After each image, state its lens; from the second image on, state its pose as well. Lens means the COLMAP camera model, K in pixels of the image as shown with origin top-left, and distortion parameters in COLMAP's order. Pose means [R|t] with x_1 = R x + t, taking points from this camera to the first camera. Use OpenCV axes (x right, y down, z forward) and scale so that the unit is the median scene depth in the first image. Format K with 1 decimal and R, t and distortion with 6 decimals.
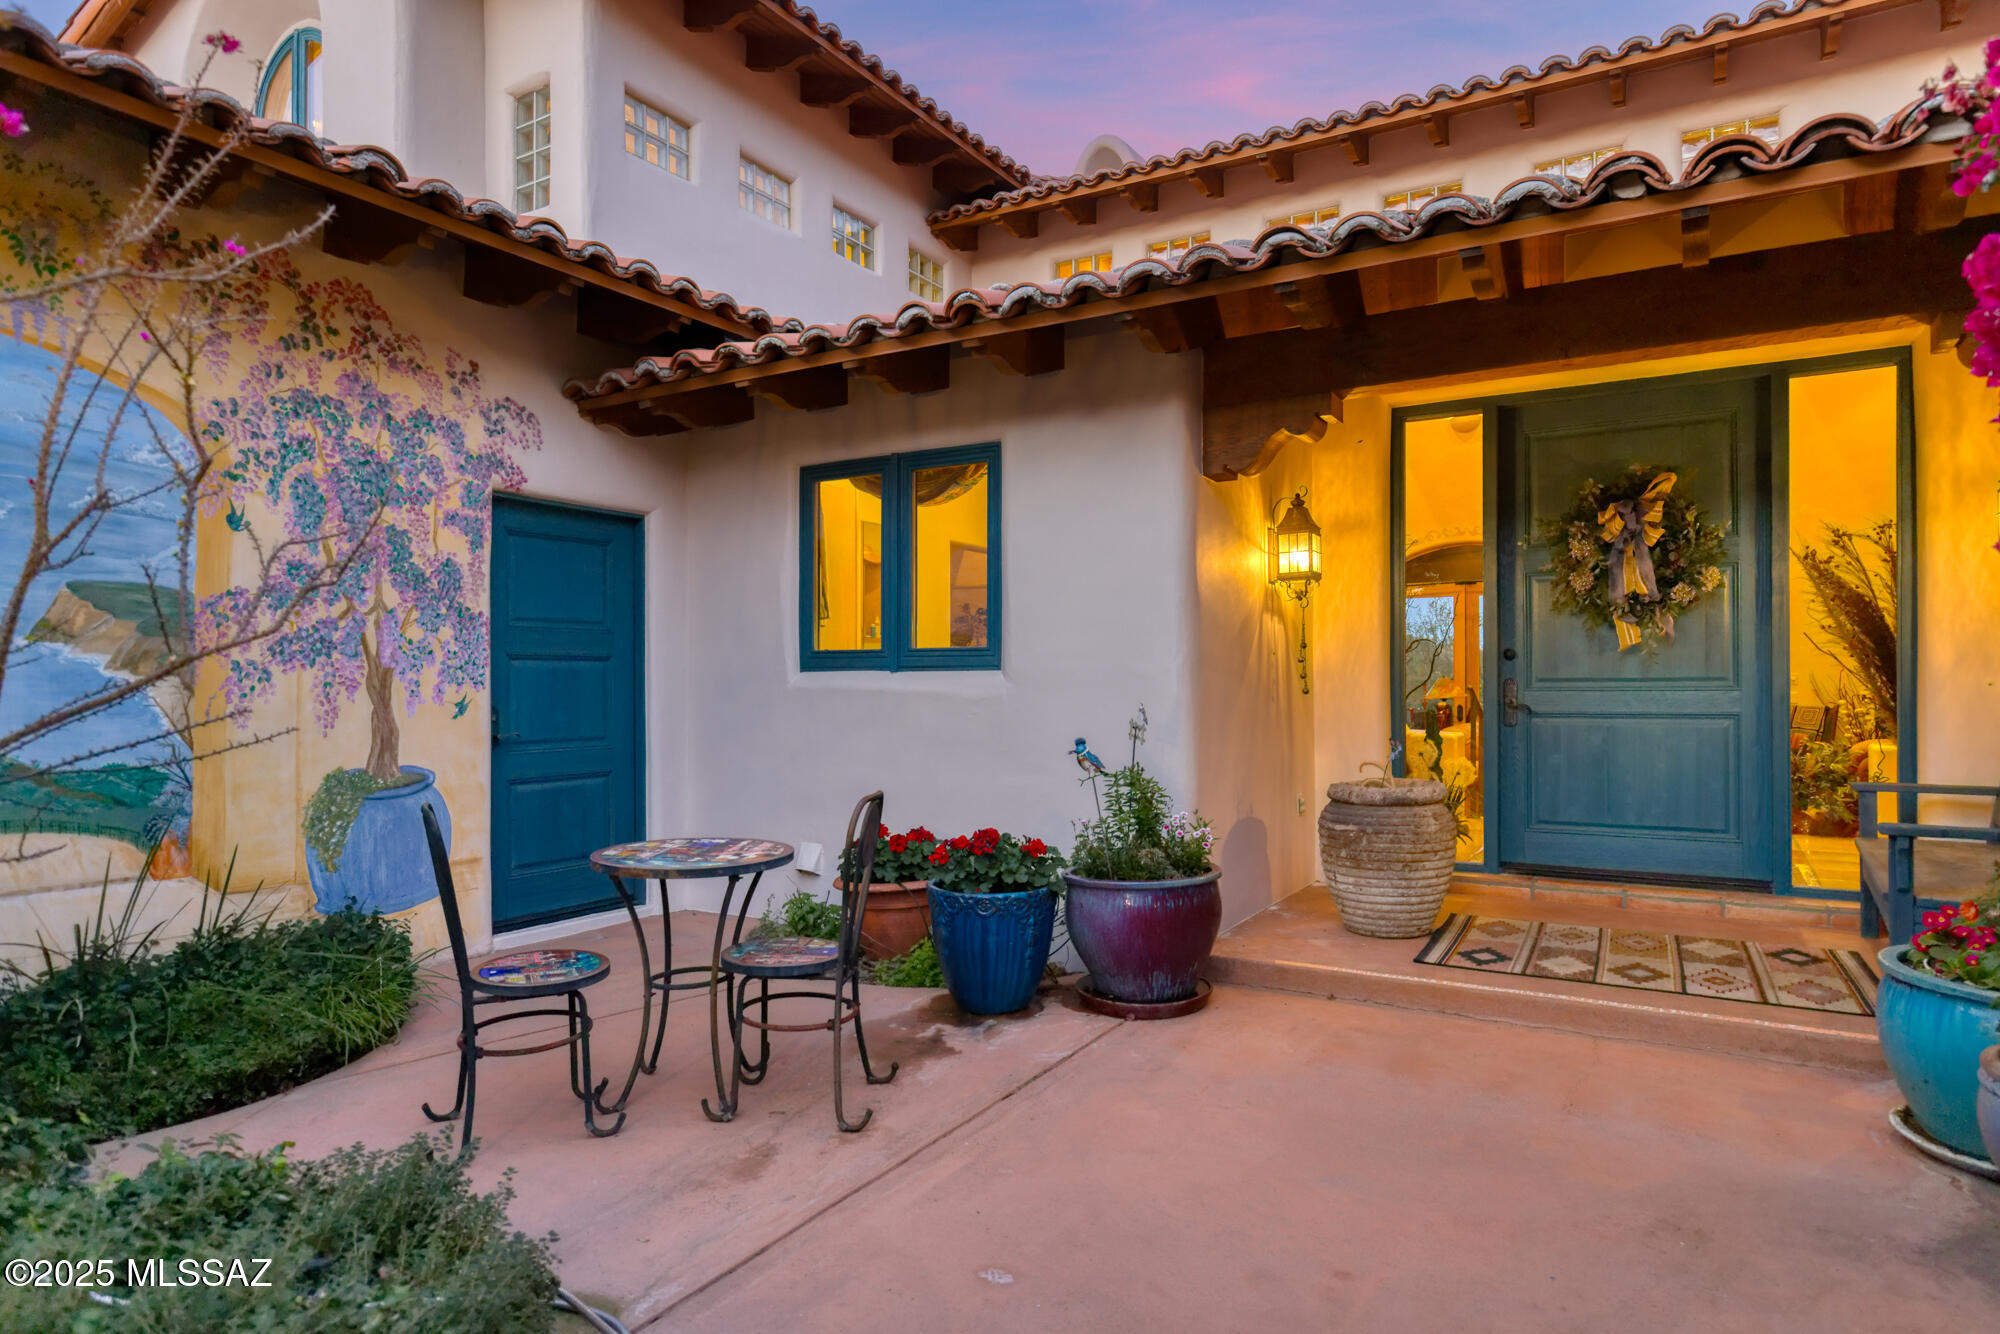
lens RADIAL K [[1190.3, 0, 1002.6], [0, 1190.3, 676.0], [0, 0, 1]] dist [0.006489, -0.004444]
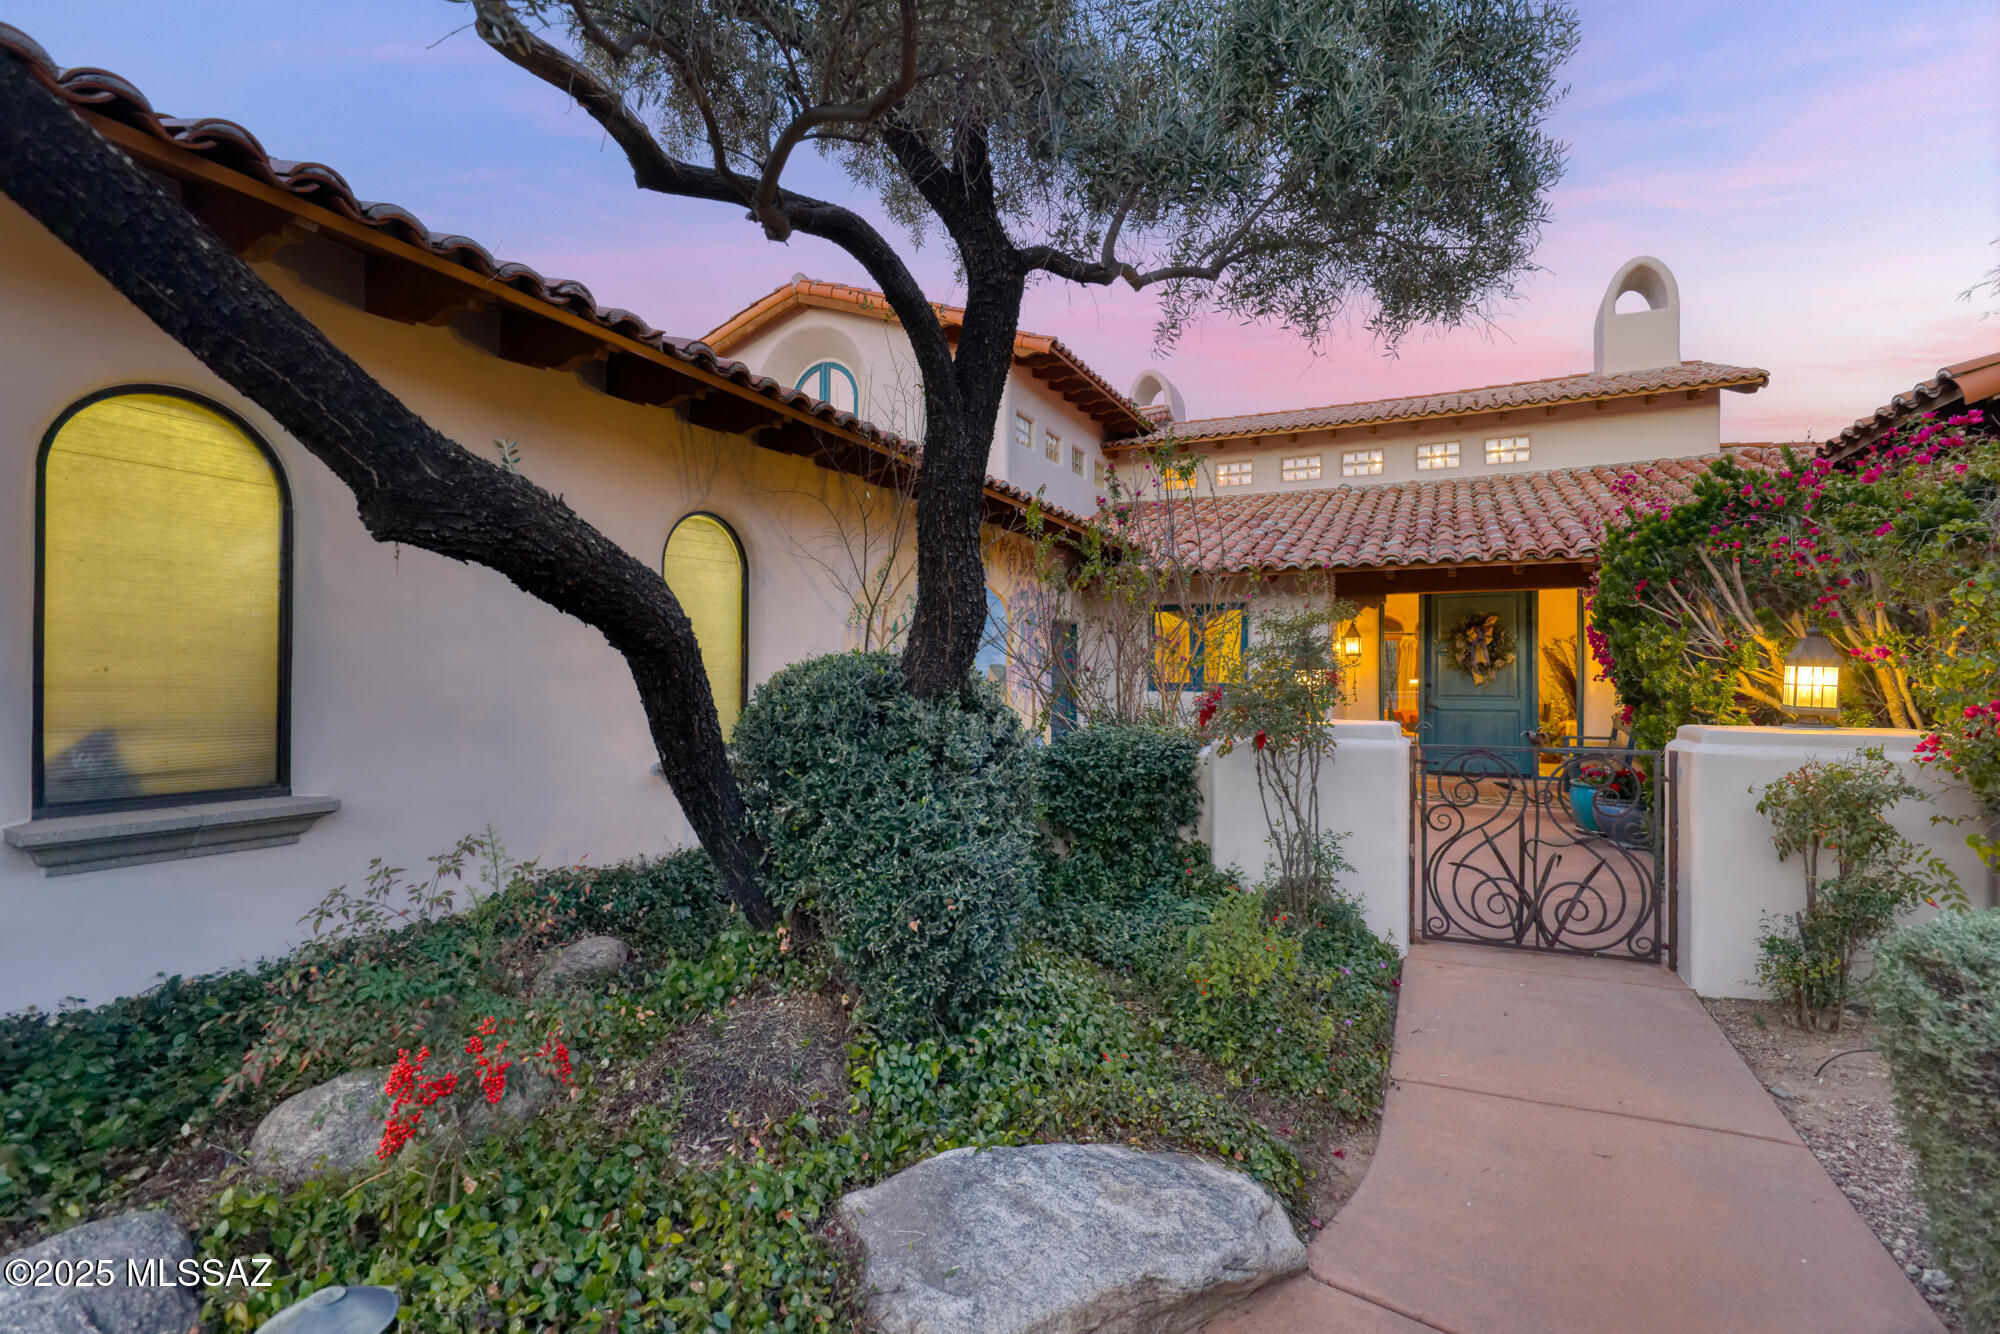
lens RADIAL K [[961.0, 0, 993.6], [0, 961.0, 666.2], [0, 0, 1]] dist [0.004557, 0.000580]
pose [[0.994929, 0.007112, 0.100330, -0.707784], [-0.006854, 0.999972, -0.002911, -0.048091], [-0.100348, 0.002209, 0.994950, -0.935700]]
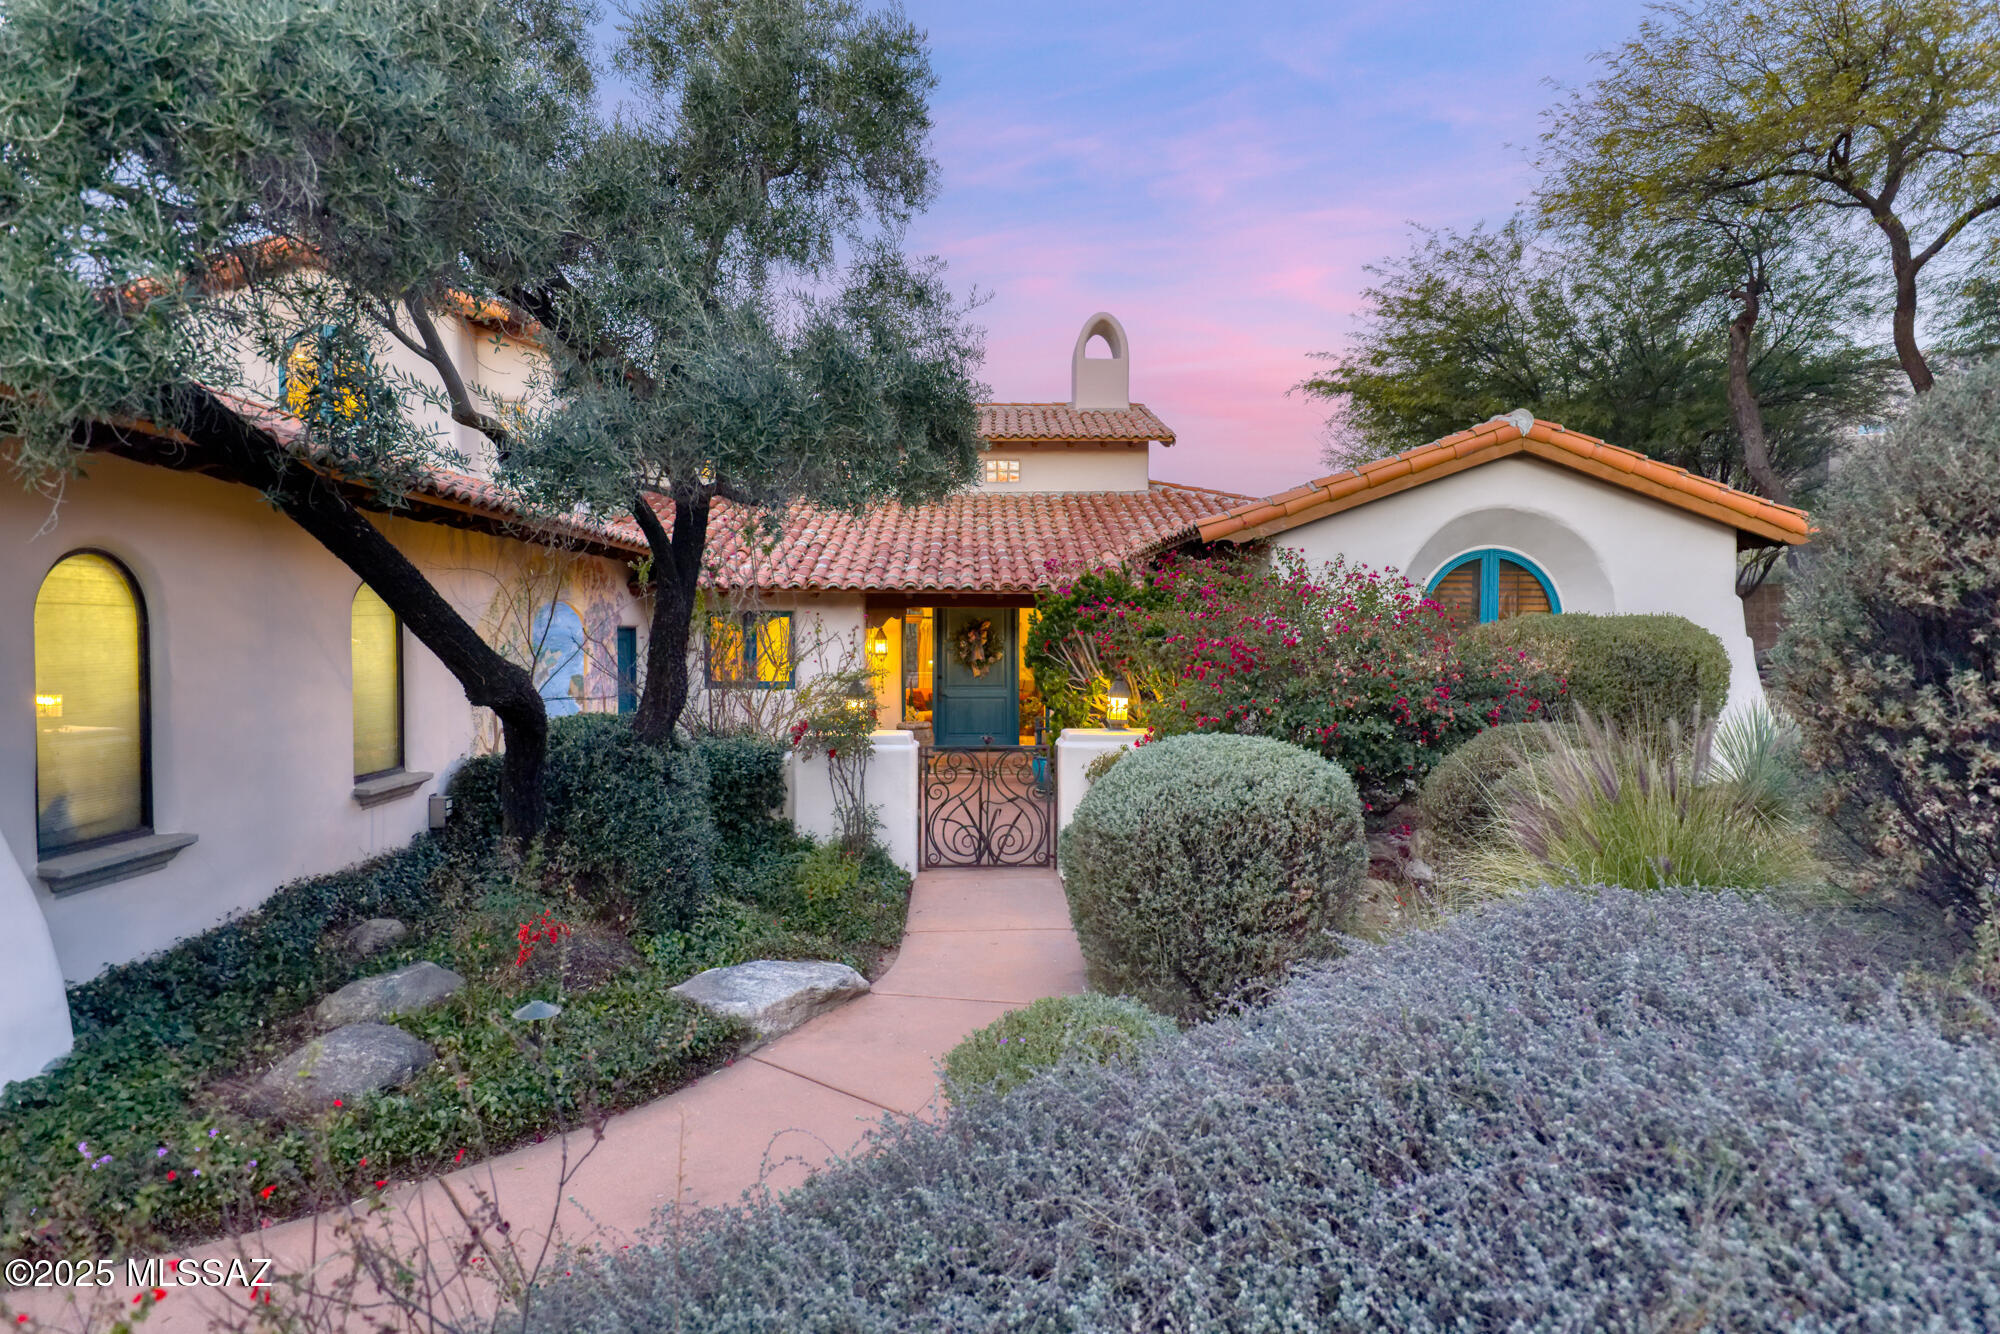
lens RADIAL K [[1124.9, 0, 1002.5], [0, 1124.9, 663.0], [0, 0, 1]] dist [-0.000973, -0.000020]
pose [[0.841980, -0.011322, 0.539389, -1.006698], [-0.006829, 0.999476, 0.031638, -0.152440], [-0.539465, -0.030322, 0.841462, -1.516118]]
